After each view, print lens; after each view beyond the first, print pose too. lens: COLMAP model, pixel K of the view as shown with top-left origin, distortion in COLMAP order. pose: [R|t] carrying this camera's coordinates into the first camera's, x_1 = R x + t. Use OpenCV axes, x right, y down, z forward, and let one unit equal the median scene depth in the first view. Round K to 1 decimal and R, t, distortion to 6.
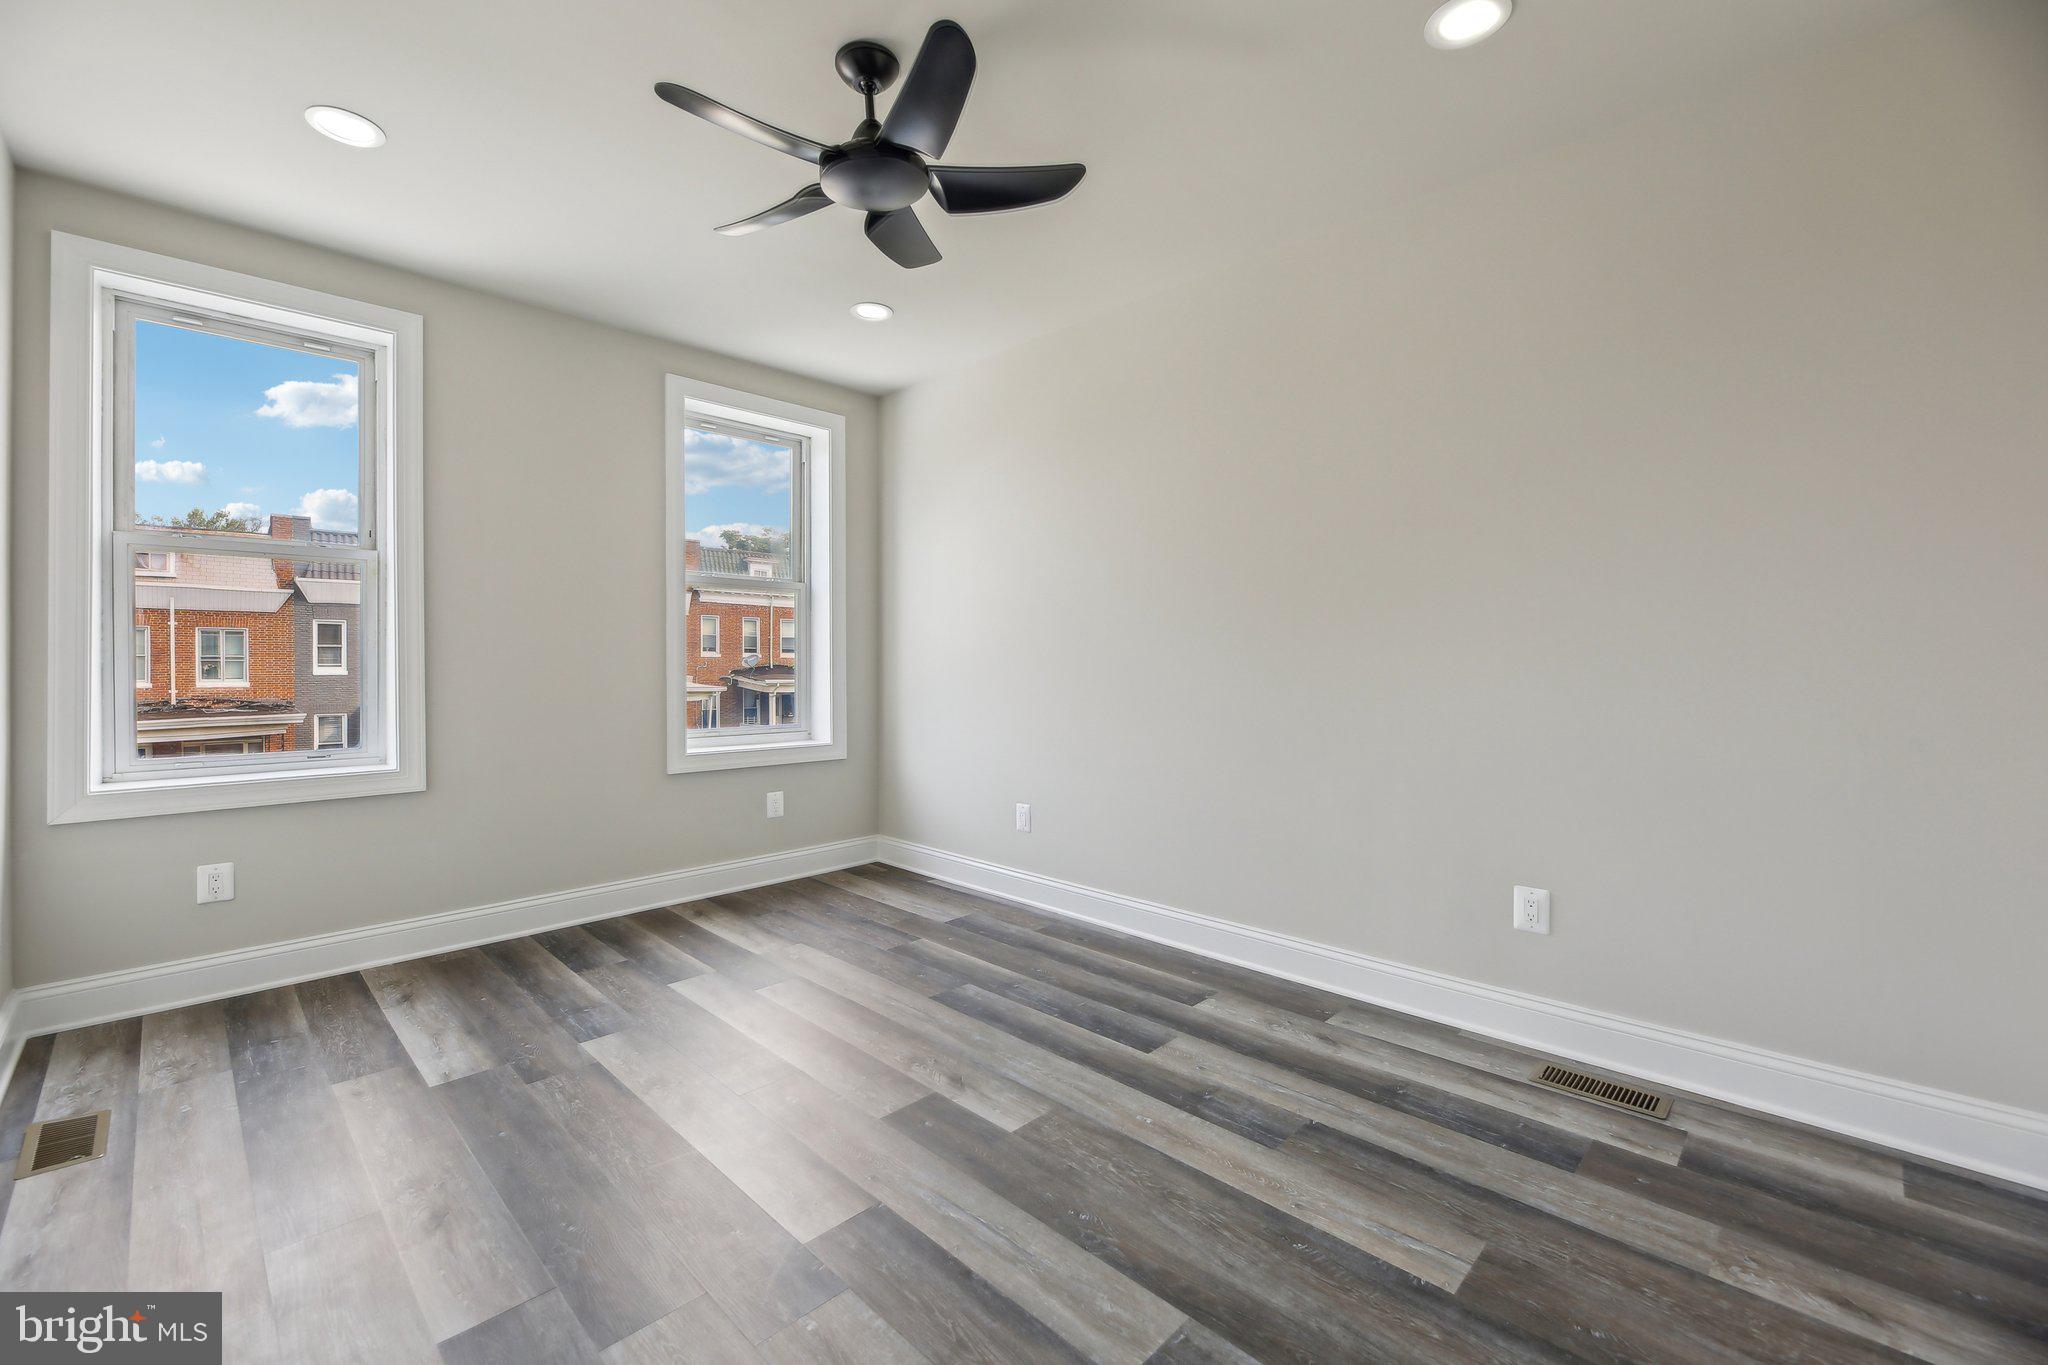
lens RADIAL K [[853.0, 0, 1025.4], [0, 853.0, 668.3], [0, 0, 1]] dist [-0.001131, -0.002558]
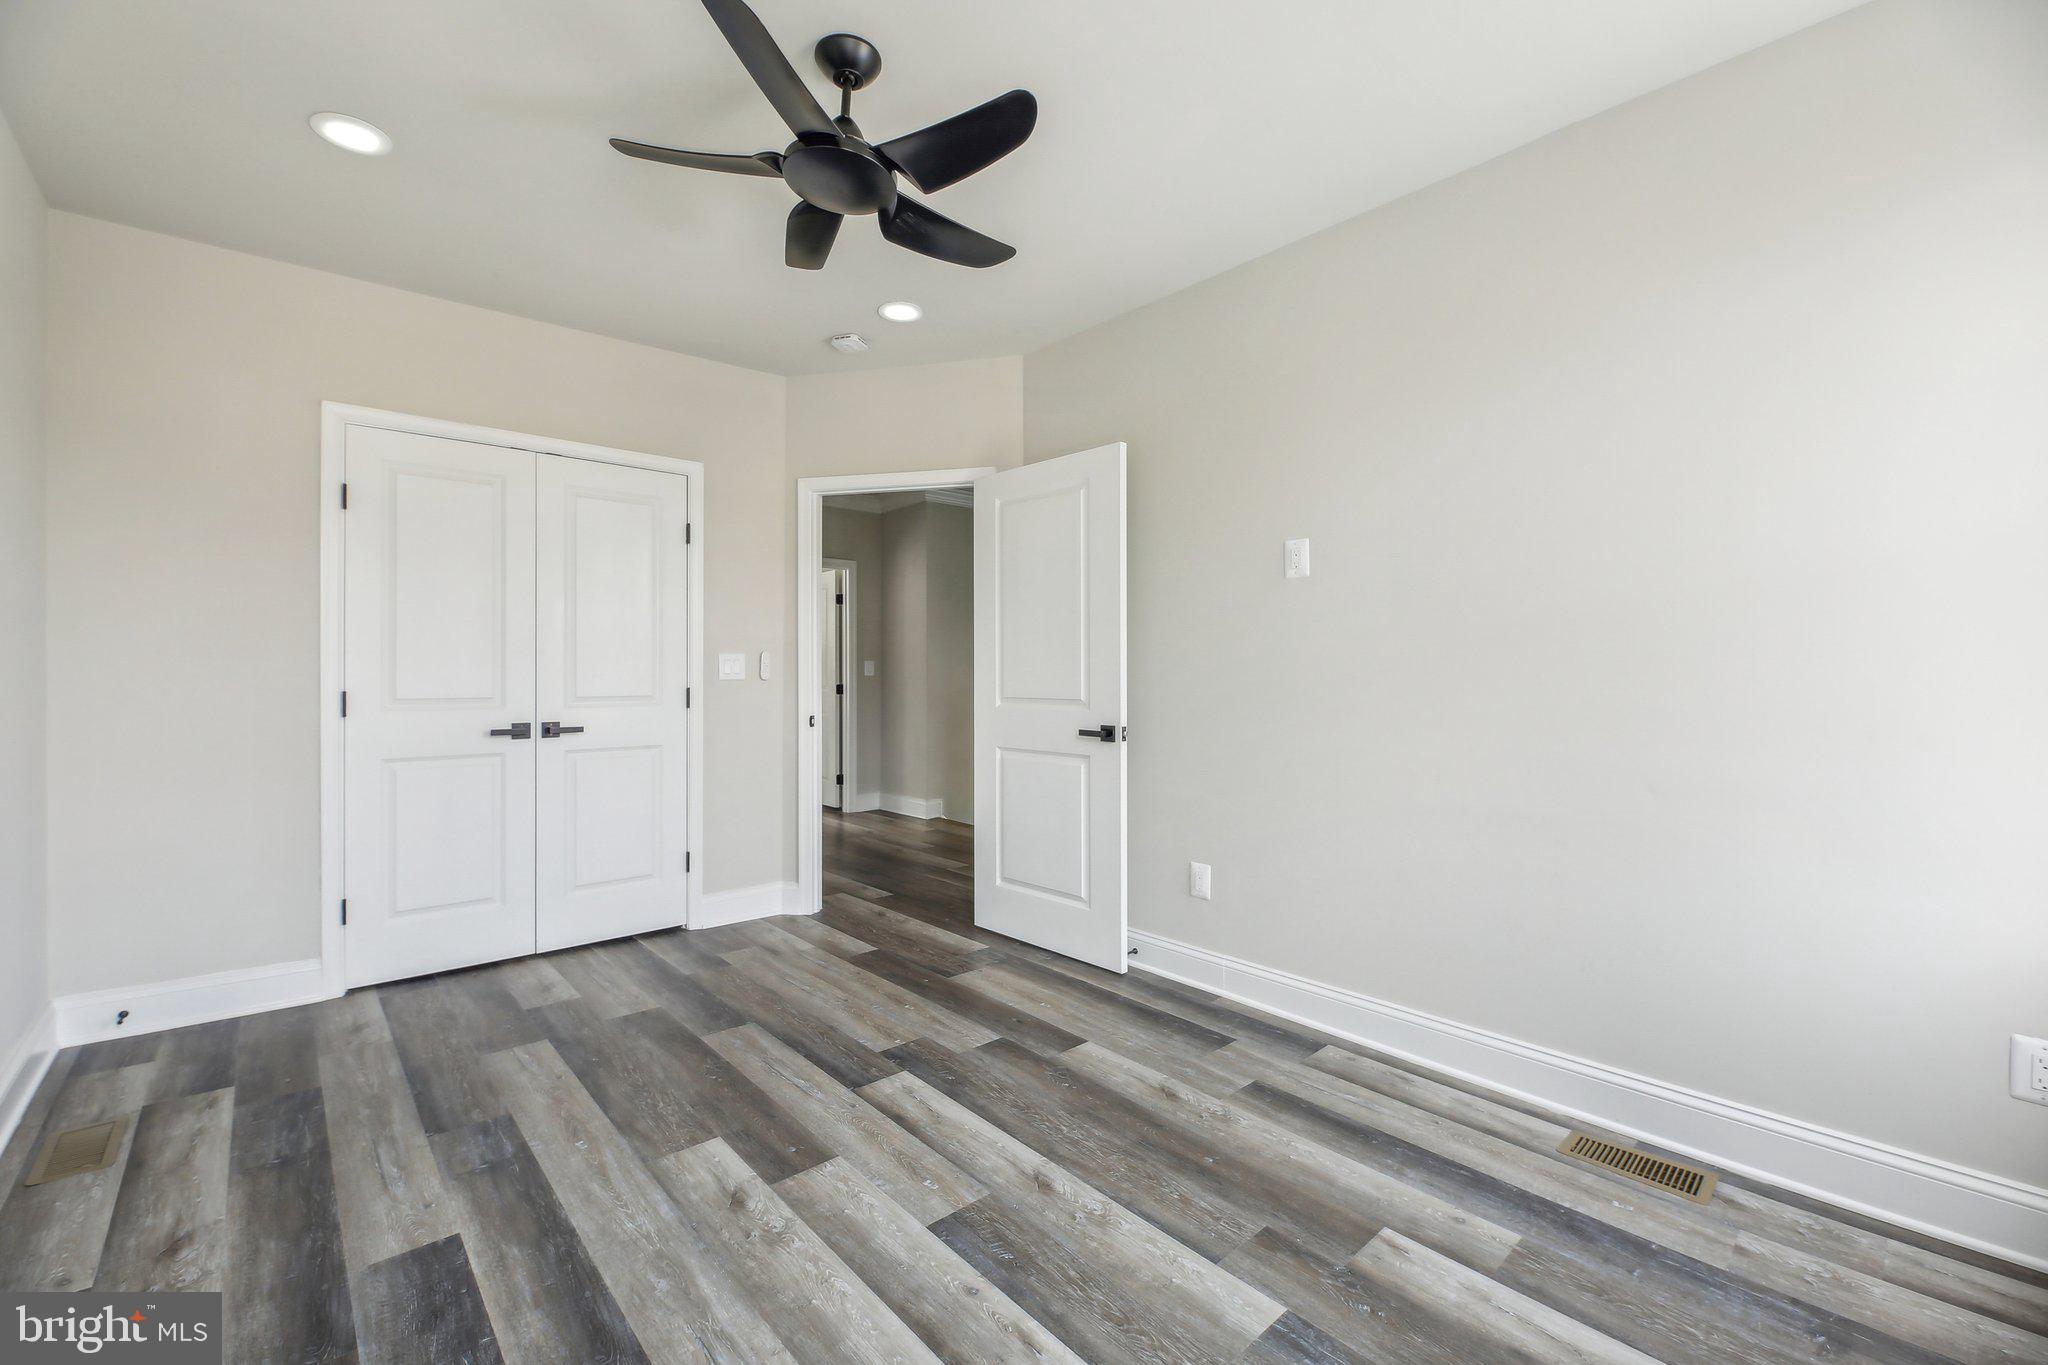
lens RADIAL K [[853.0, 0, 1023.2], [0, 853.0, 681.4], [0, 0, 1]] dist [-0.001131, -0.002558]
pose [[-0.997818, 0.001739, 0.065996, -0.441381], [0.002800, 0.999868, 0.015992, -0.034601], [-0.065960, 0.016142, -0.997692, 1.923773]]
